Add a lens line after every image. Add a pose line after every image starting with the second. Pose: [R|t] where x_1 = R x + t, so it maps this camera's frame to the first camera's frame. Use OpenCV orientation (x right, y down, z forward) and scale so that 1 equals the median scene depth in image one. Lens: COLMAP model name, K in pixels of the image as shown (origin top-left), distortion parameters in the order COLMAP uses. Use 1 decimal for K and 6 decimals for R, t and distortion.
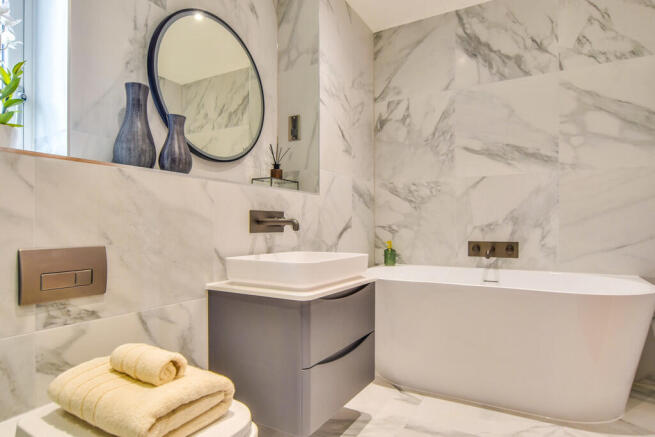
lens RADIAL K [[366.6, 0, 328.7], [0, 366.6, 222.3], [0, 0, 1]] dist [-0.007928, -0.002302]
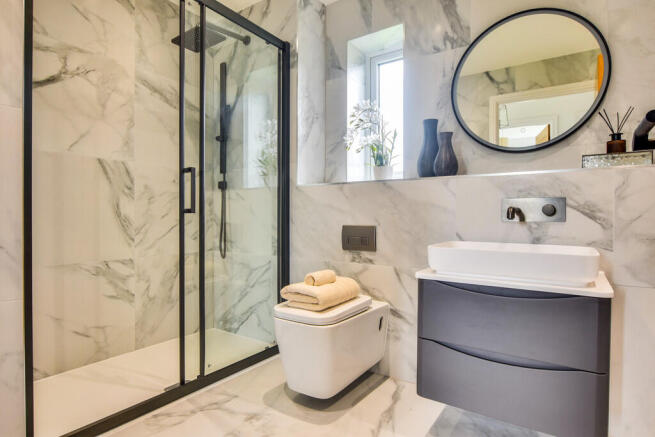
lens RADIAL K [[366.6, 0, 327.8], [0, 366.6, 219.8], [0, 0, 1]] dist [-0.007928, -0.002302]
pose [[-0.052068, -0.004546, -0.998633, 1.164086], [0.002498, 0.999986, -0.004682, 0.040220], [0.998640, -0.002739, -0.052056, 0.798883]]
